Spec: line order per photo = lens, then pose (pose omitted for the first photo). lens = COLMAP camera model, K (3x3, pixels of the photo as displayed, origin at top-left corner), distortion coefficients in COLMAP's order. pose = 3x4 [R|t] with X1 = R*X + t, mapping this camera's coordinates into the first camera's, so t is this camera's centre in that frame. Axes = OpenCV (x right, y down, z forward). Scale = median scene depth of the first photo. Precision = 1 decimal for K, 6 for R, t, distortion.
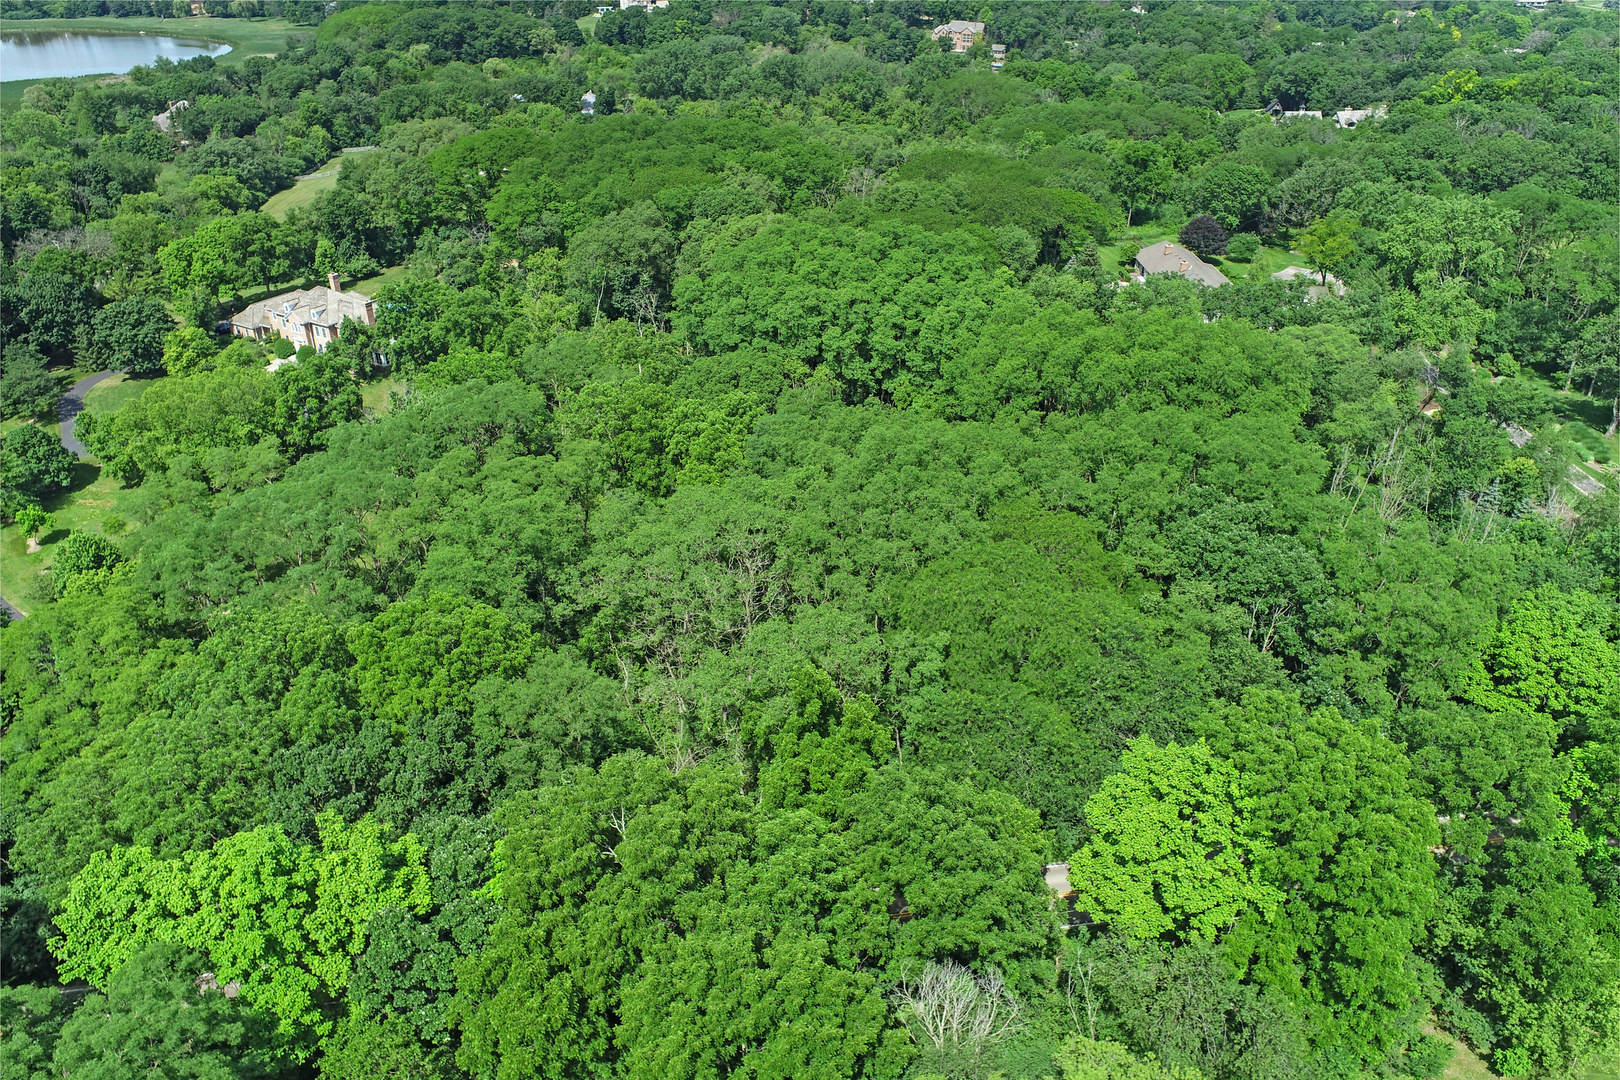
lens RADIAL K [[1088.3, 0, 810.0], [0, 1088.3, 540.0], [0, 0, 1]] dist [-0.009213, 0.007464]
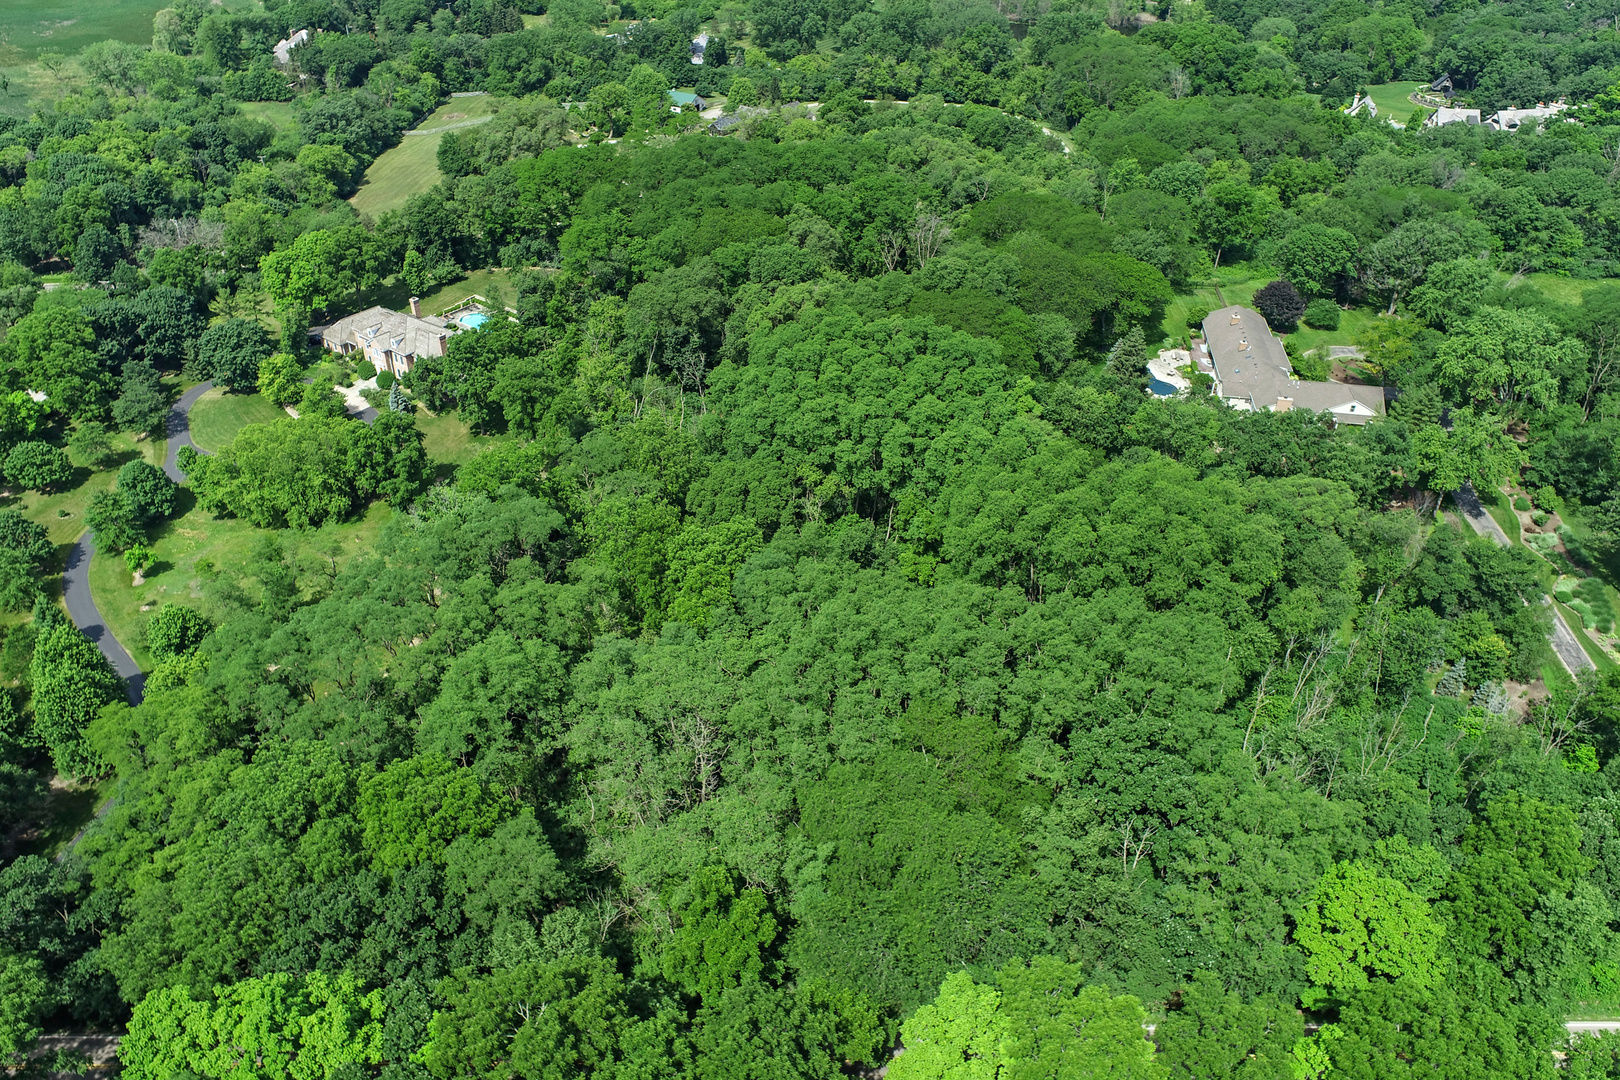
lens RADIAL K [[1158.1, 0, 810.0], [0, 1158.1, 540.0], [0, 0, 1]] dist [-0.005737, 0.002483]
pose [[0.990712, 0.085839, -0.105458, 0.090303], [-0.076475, 0.993015, 0.089849, -0.155824], [0.112434, -0.080950, 0.990356, -0.101748]]
